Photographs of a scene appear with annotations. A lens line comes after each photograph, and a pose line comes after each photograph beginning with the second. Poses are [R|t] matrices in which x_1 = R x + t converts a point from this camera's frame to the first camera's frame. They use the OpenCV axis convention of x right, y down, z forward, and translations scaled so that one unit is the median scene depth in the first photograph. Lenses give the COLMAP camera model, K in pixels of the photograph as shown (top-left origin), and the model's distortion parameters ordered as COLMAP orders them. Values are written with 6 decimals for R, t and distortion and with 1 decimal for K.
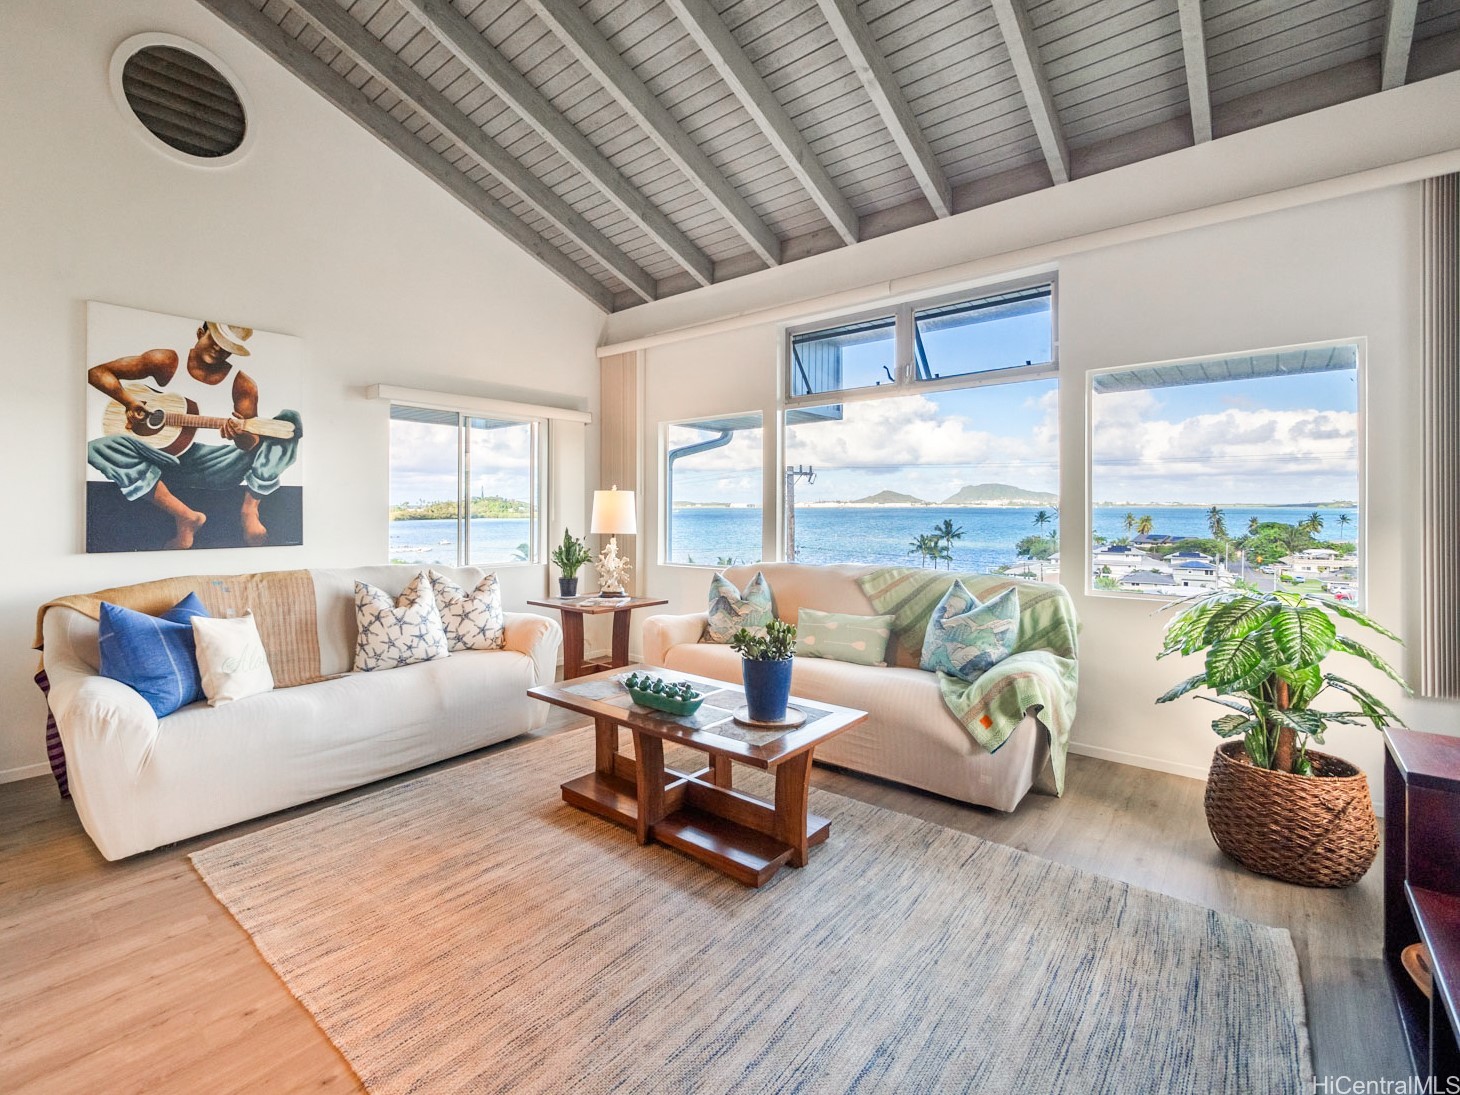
lens RADIAL K [[636.2, 0, 724.1], [0, 636.2, 501.9], [0, 0, 1]] dist [-0.005104, 0.000097]
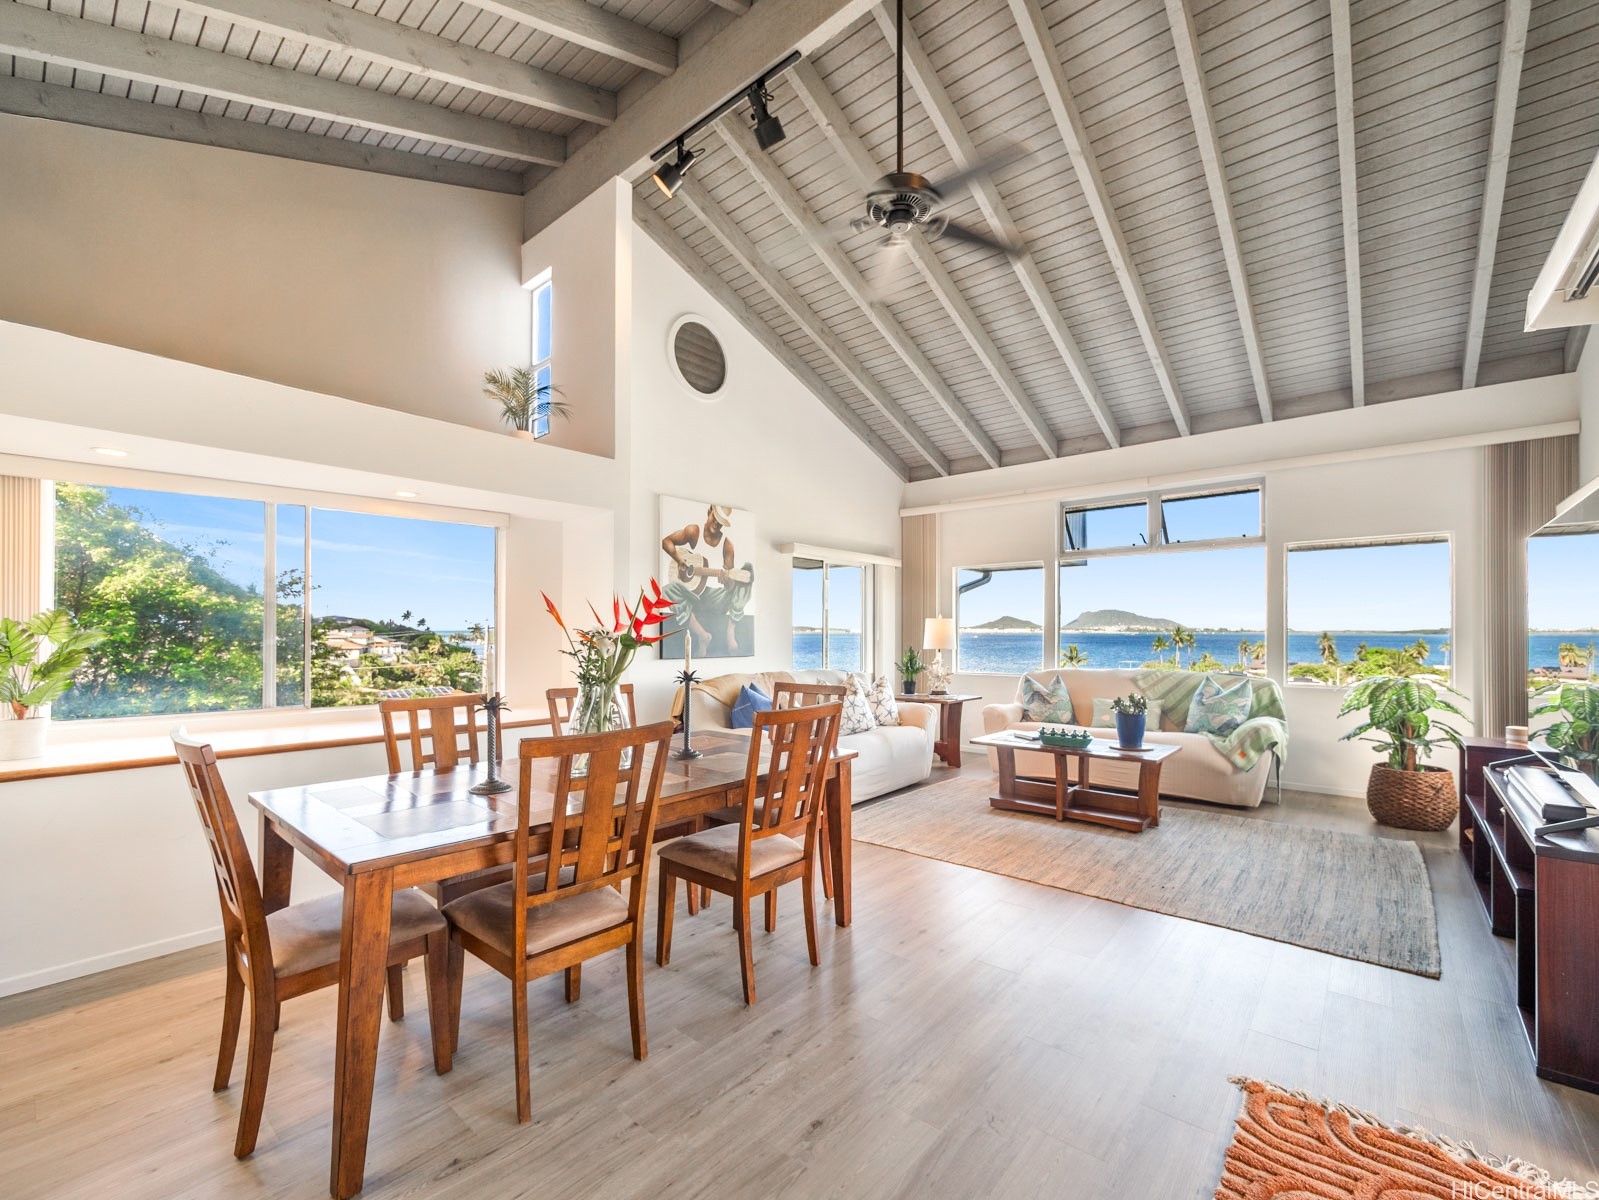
lens RADIAL K [[649.4, 0, 874.1], [0, 649.4, 623.8], [0, 0, 1]] dist [-0.000748, -0.000029]
pose [[0.998717, 0.002060, 0.050590, -0.536055], [-0.001787, 0.999984, -0.005448, 0.002697], [-0.050601, 0.005351, 0.998705, -0.563454]]
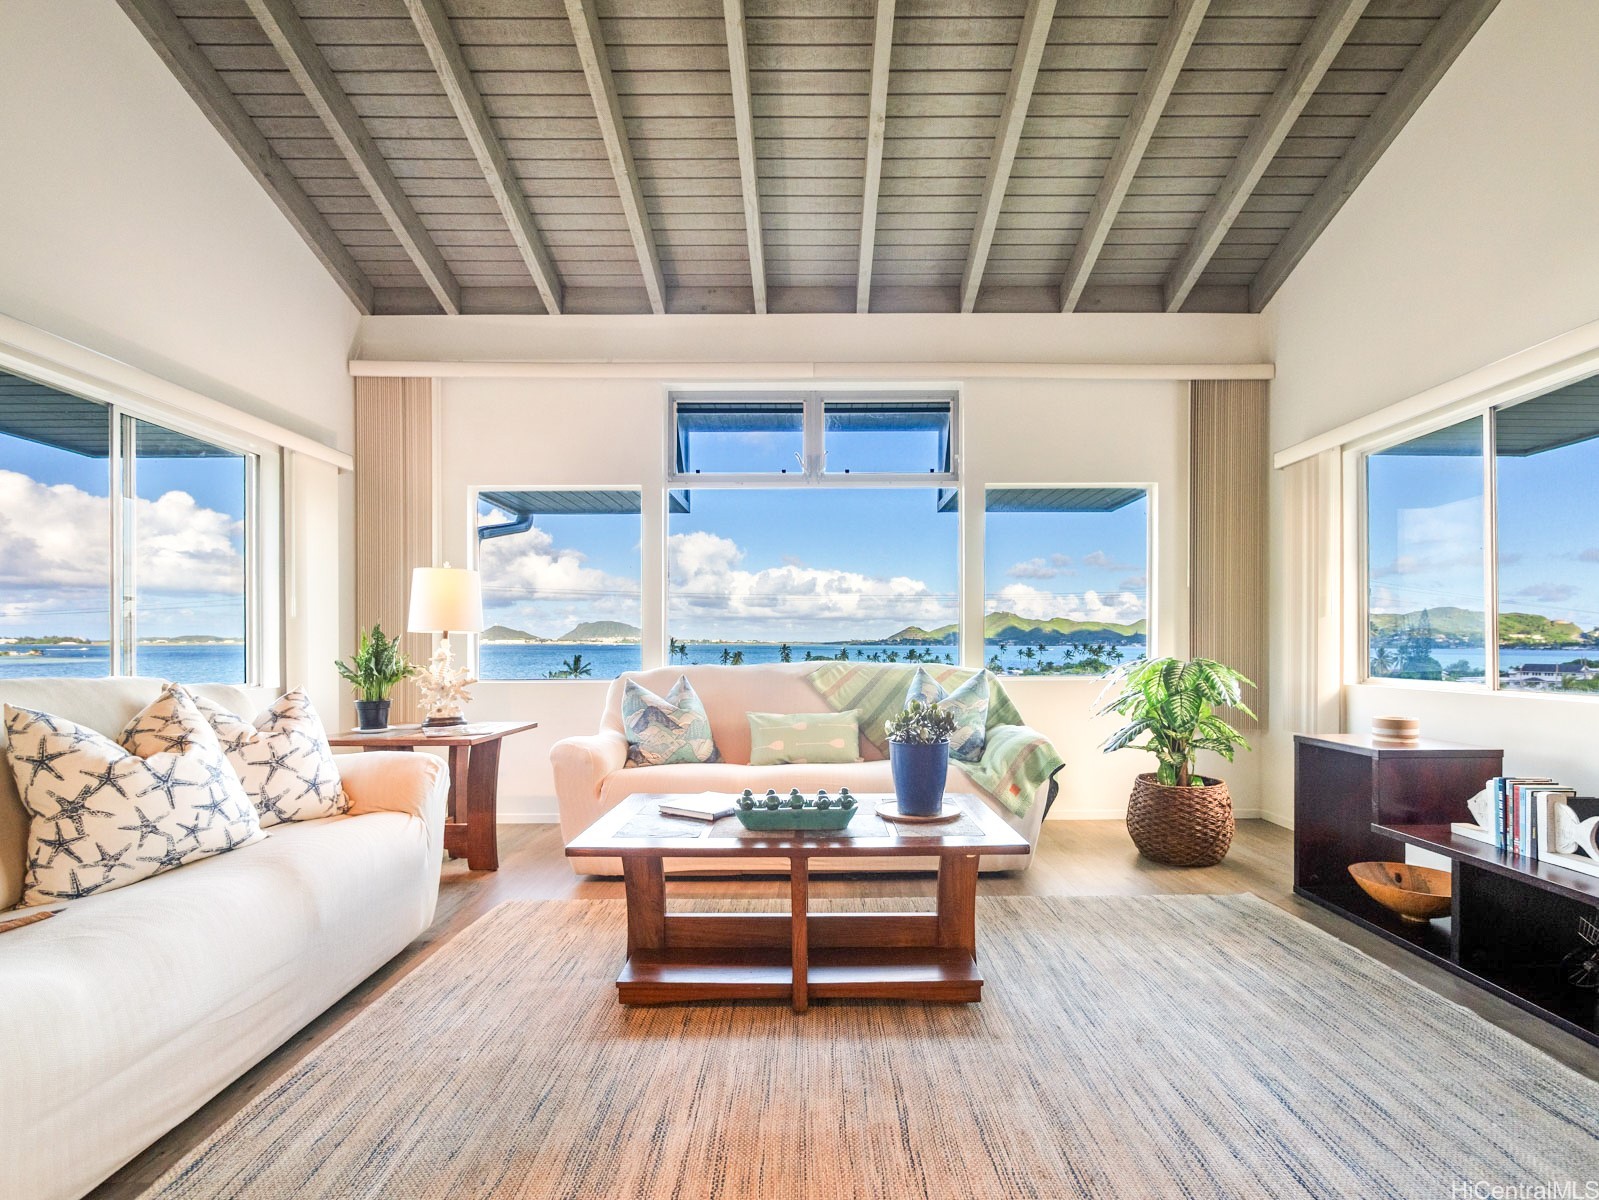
lens RADIAL K [[655.4, 0, 794.4], [0, 655.4, 646.2], [0, 0, 1]] dist [-0.006416, 0.000055]
pose [[0.778794, -0.003346, 0.627270, -0.445269], [-0.003528, 0.999947, 0.009714, 0.077121], [-0.627269, -0.009779, 0.778741, 0.303238]]
